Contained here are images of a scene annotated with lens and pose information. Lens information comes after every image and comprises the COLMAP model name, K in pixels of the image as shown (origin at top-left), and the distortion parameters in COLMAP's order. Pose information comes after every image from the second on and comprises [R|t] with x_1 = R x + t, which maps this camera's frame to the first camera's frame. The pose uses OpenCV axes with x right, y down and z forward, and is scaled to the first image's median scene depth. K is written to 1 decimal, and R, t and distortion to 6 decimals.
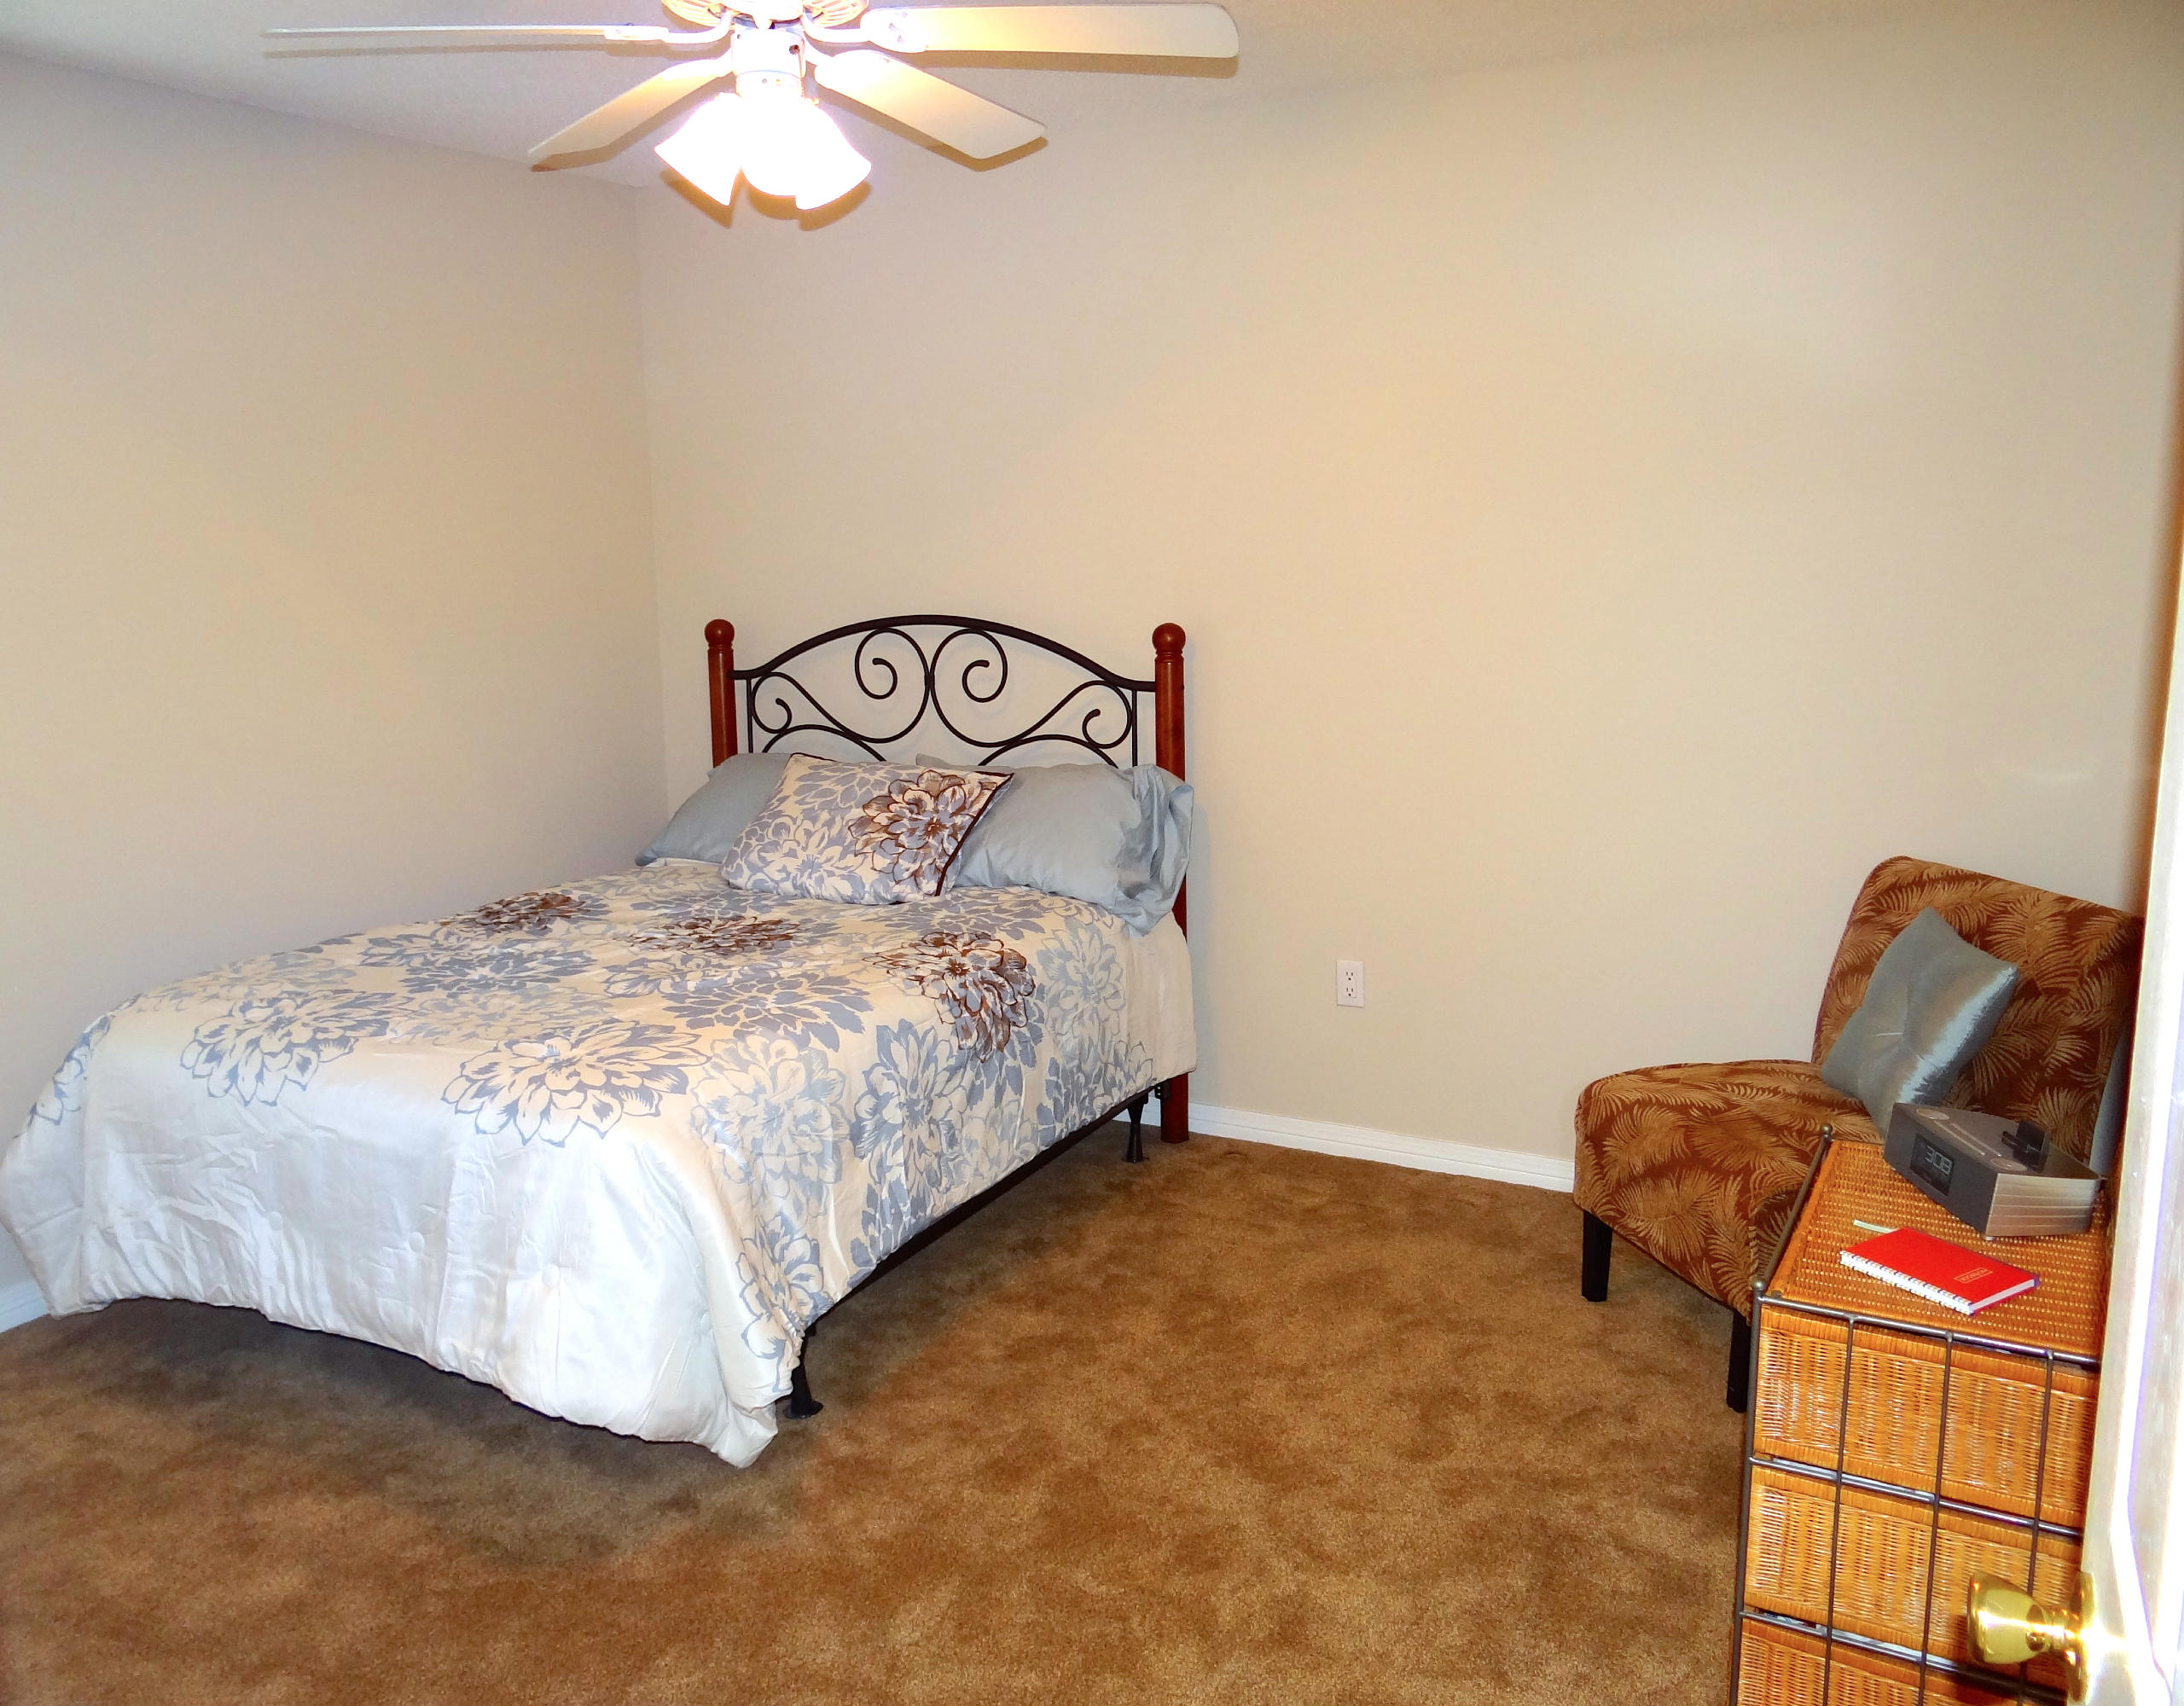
lens RADIAL K [[1829.1, 0, 1034.2], [0, 1829.1, 848.8], [0, 0, 1]] dist [0.014143, 0.002388]
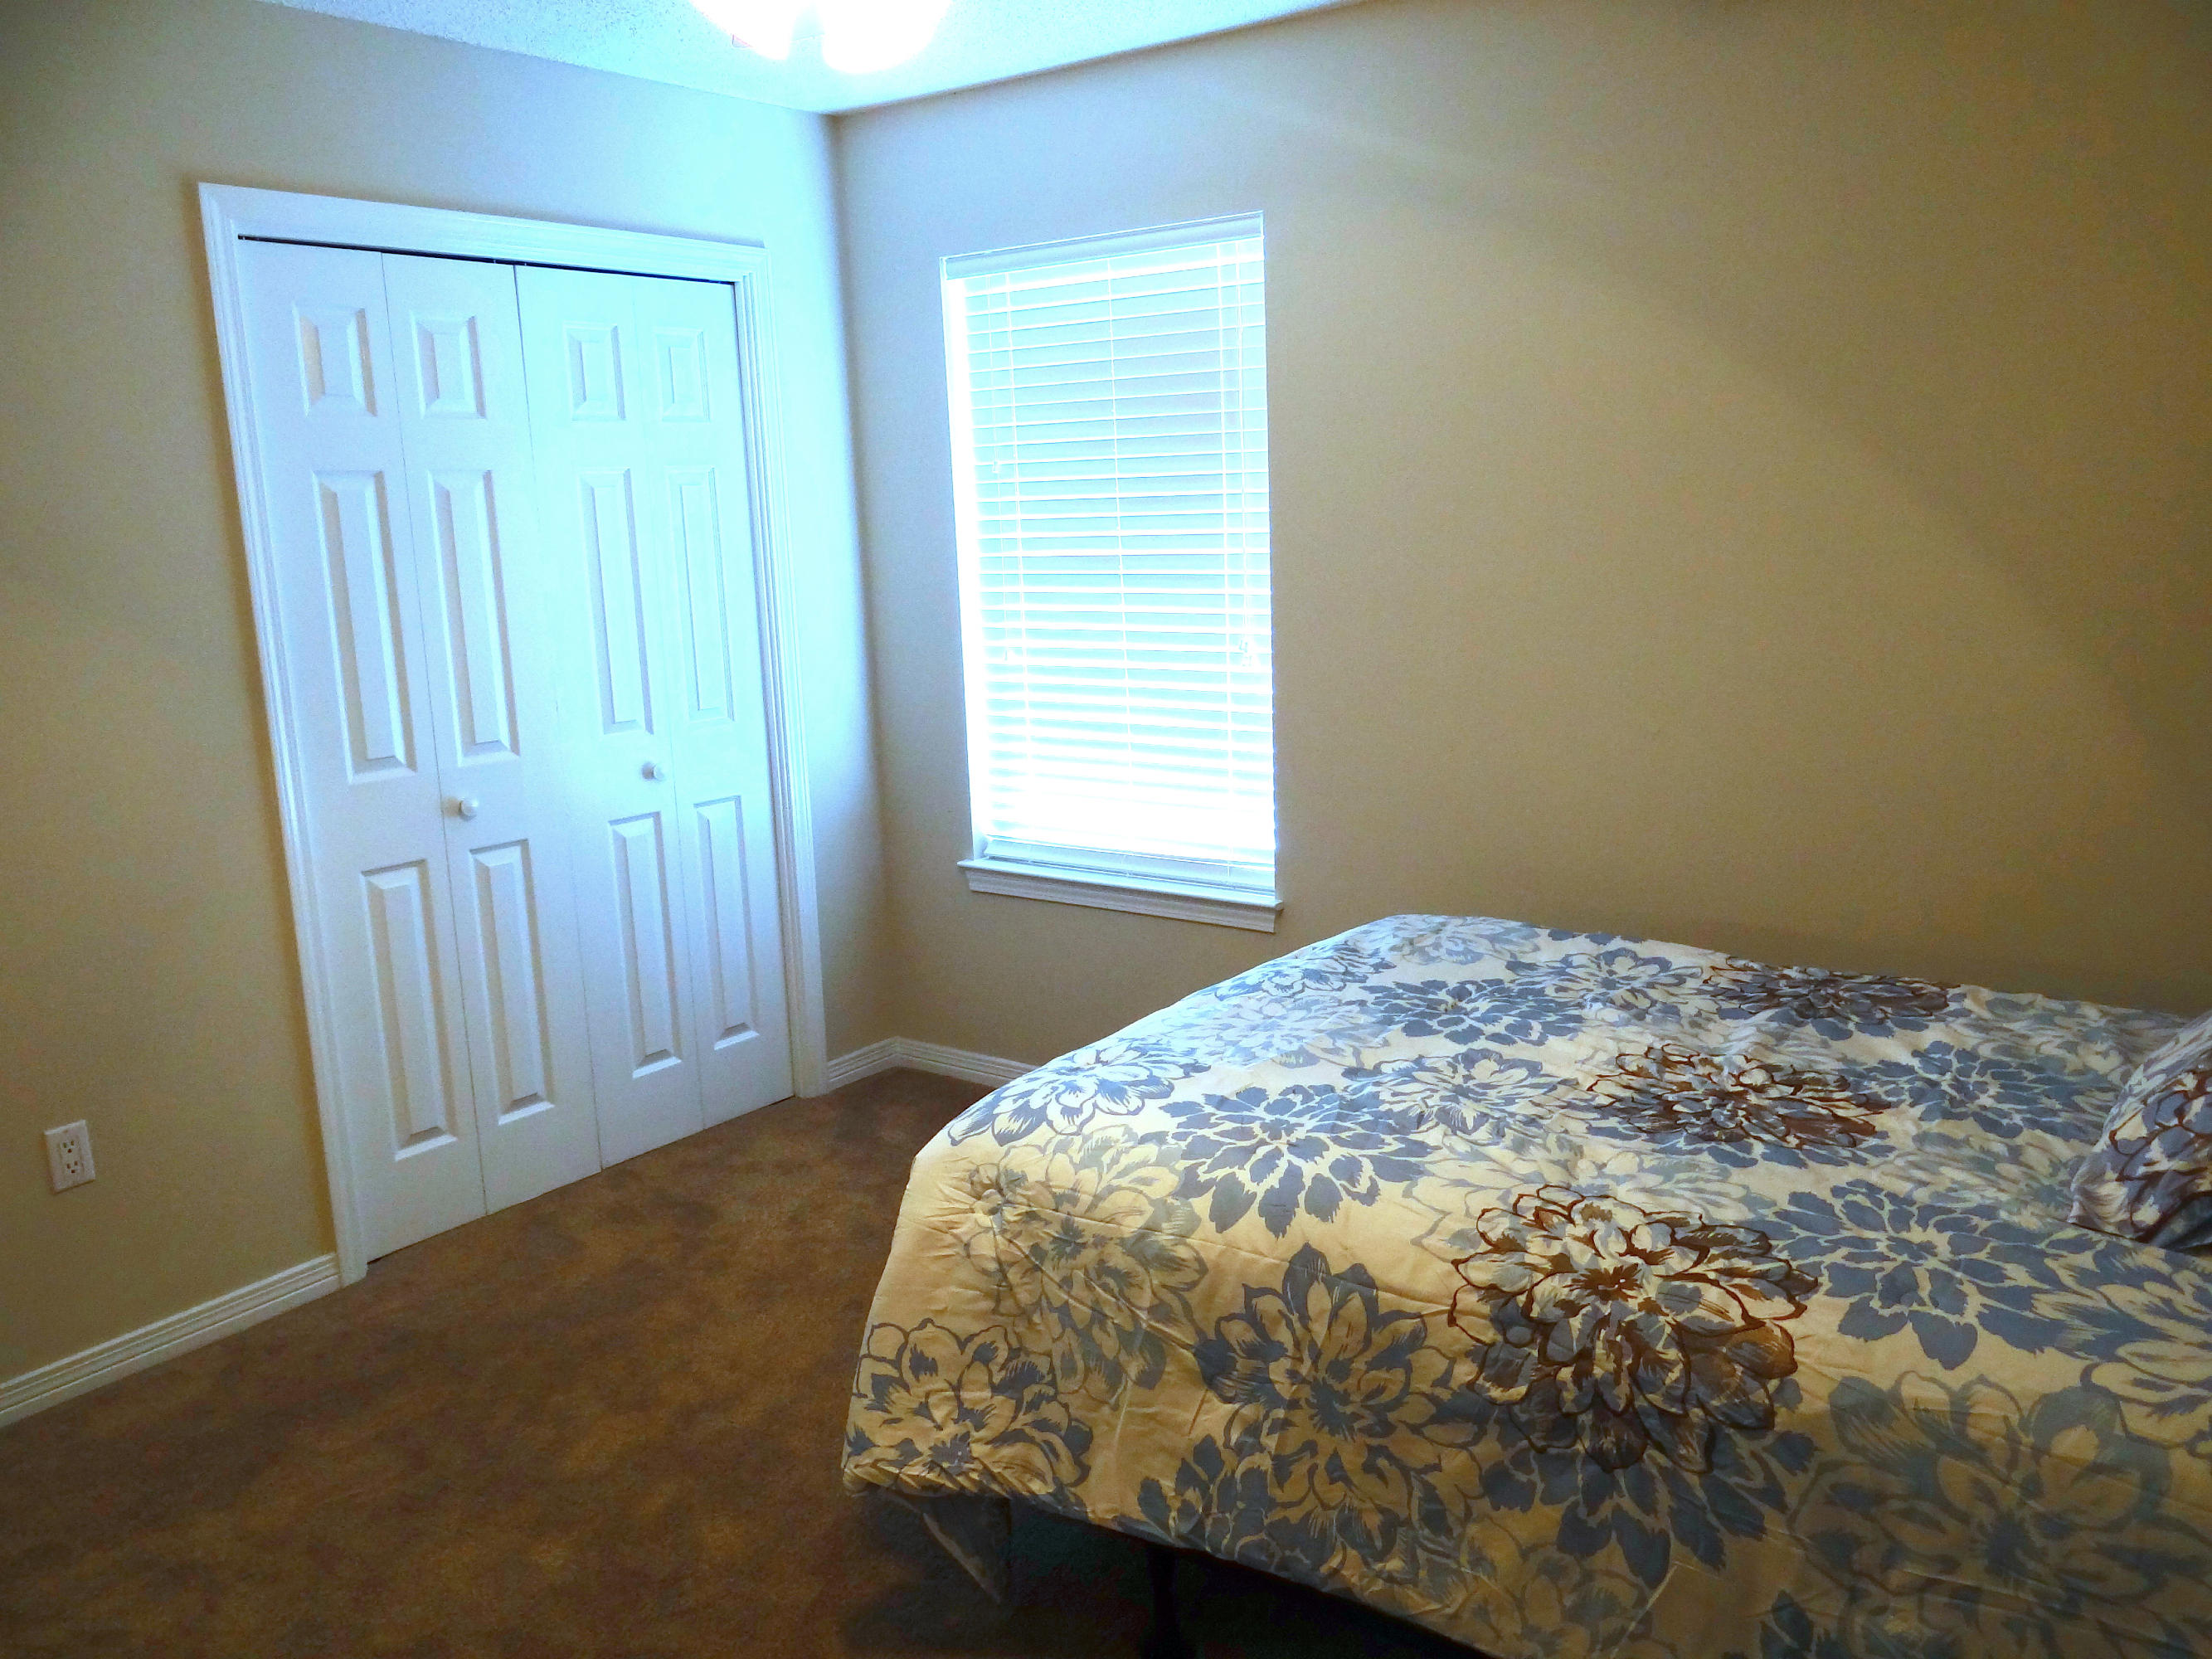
lens RADIAL K [[1774.7, 0, 1111.6], [0, 1774.7, 813.4], [0, 0, 1]] dist [0.005329, 0.005367]
pose [[-0.127747, 0.201830, -0.971054, 0.389821], [-0.140927, 0.965448, 0.219204, -0.137838], [0.981744, 0.164850, -0.094890, 0.759535]]
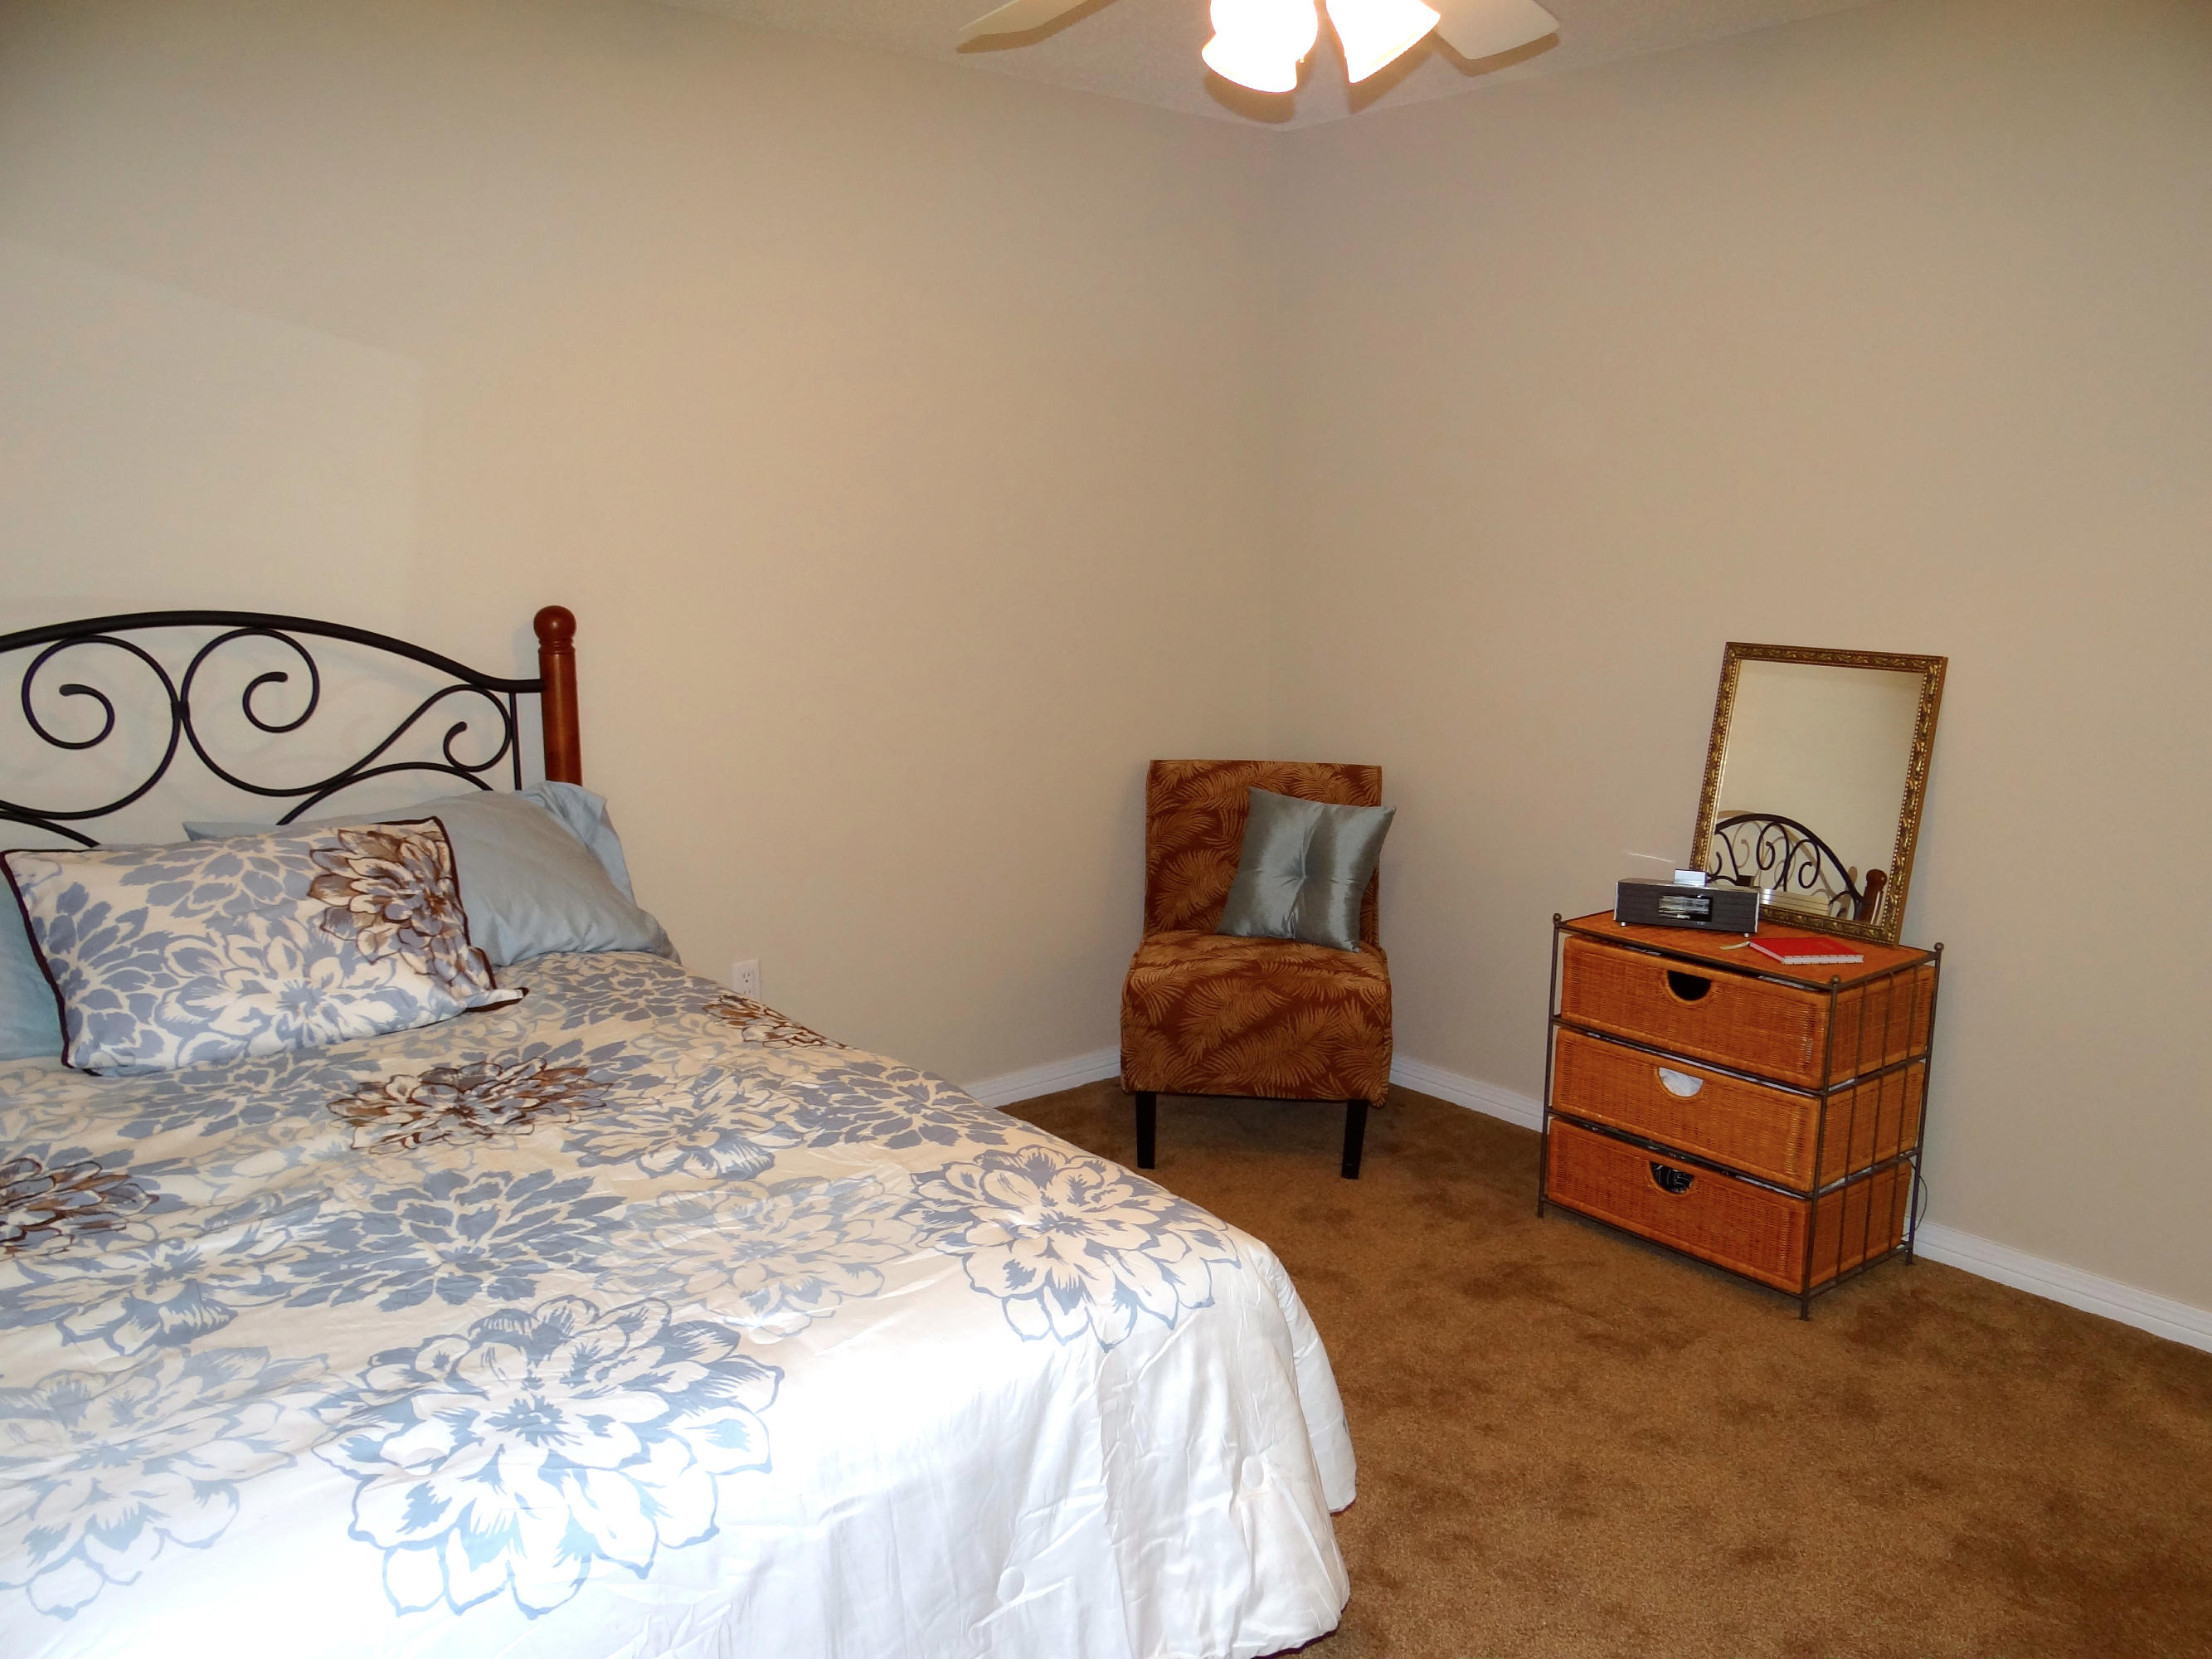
lens RADIAL K [[1774.7, 0, 1111.6], [0, 1774.7, 813.4], [0, 0, 1]] dist [0.005329, 0.005367]
pose [[0.351354, -0.141891, 0.925428, -0.597845], [0.160104, 0.982995, 0.089931, -0.065505], [-0.922452, 0.116567, 0.368097, 0.503877]]
